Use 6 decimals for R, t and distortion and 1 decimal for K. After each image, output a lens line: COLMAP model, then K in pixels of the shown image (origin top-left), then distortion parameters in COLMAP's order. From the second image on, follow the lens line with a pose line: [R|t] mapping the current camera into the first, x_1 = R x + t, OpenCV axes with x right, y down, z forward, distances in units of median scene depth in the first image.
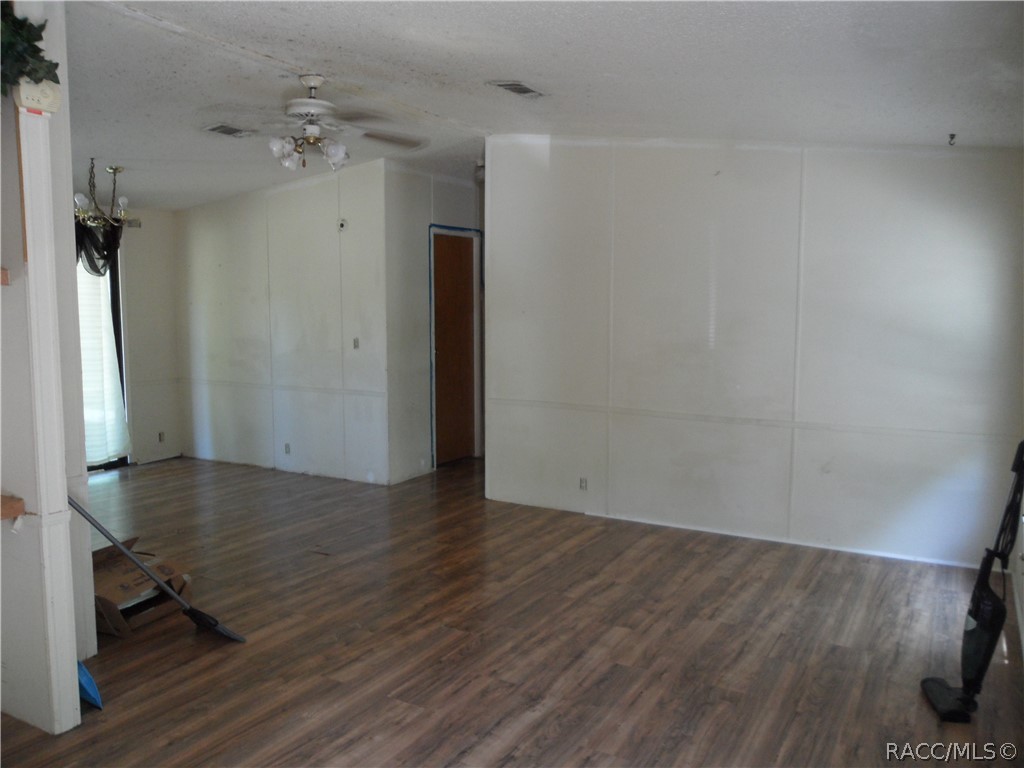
lens RADIAL K [[809.0, 0, 515.8], [0, 809.0, 389.1], [0, 0, 1]] dist [-0.069374, 0.053620]
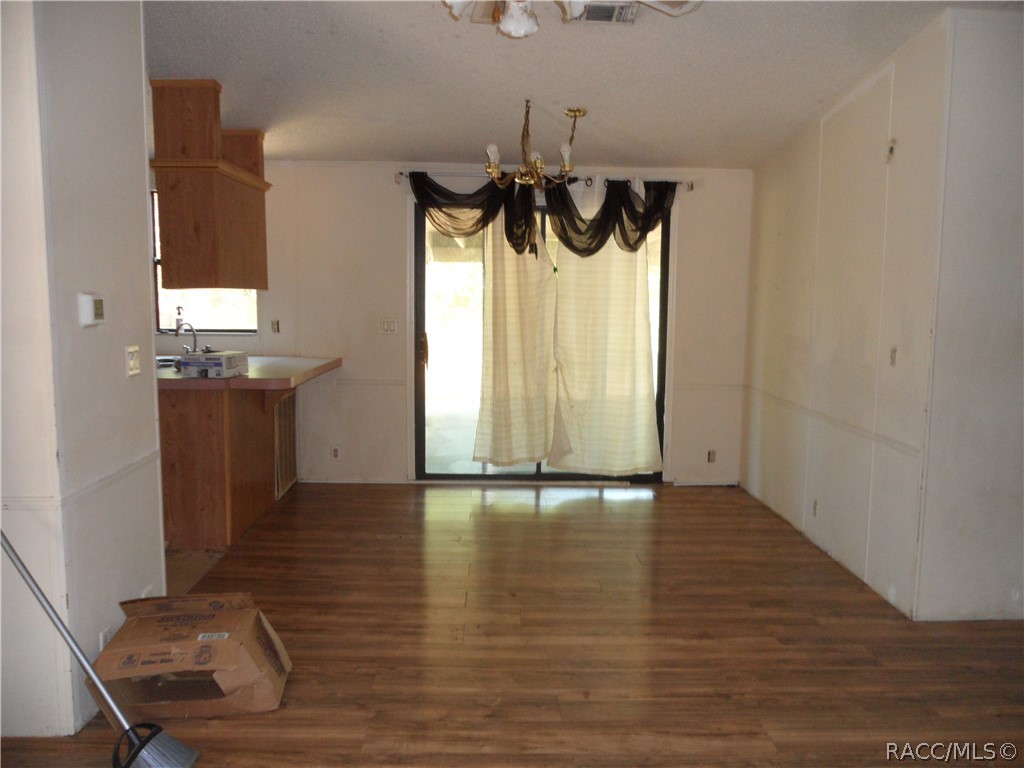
lens RADIAL K [[809.0, 0, 515.8], [0, 809.0, 389.1], [0, 0, 1]] dist [-0.069374, 0.053620]
pose [[0.506171, 0.108352, -0.855600, 0.148784], [-0.101781, 0.992649, 0.065494, -0.042584], [0.856406, 0.053933, 0.513478, 0.473010]]
